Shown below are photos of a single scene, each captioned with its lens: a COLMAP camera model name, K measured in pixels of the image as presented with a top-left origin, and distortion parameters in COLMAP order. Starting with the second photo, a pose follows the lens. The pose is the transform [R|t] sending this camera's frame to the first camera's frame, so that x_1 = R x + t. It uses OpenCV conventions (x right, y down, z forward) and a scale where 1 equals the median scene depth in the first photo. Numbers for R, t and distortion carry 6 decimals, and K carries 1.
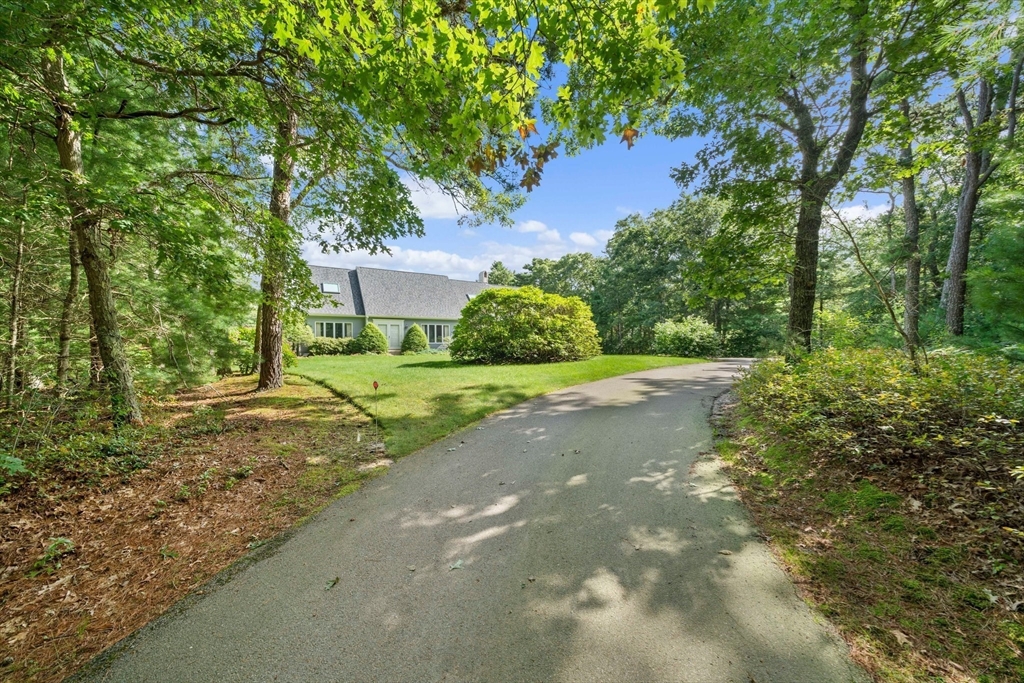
lens RADIAL K [[358.9, 0, 513.0], [0, 358.9, 343.6], [0, 0, 1]] dist [0.013491, 0.000044]
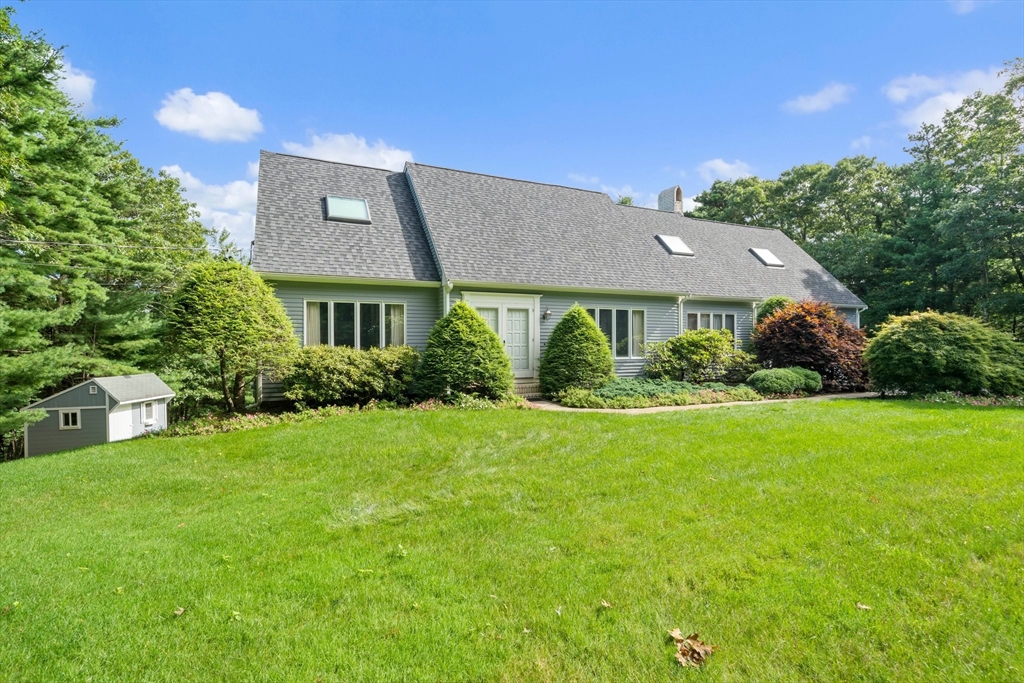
lens RADIAL K [[474.9, 0, 511.4], [0, 474.9, 338.9], [0, 0, 1]] dist [0.000119, -0.000044]
pose [[0.993125, 0.000957, -0.117055, -0.293607], [-0.000821, 0.999999, 0.001209, -0.024268], [0.117056, -0.001104, 0.993125, 0.559844]]
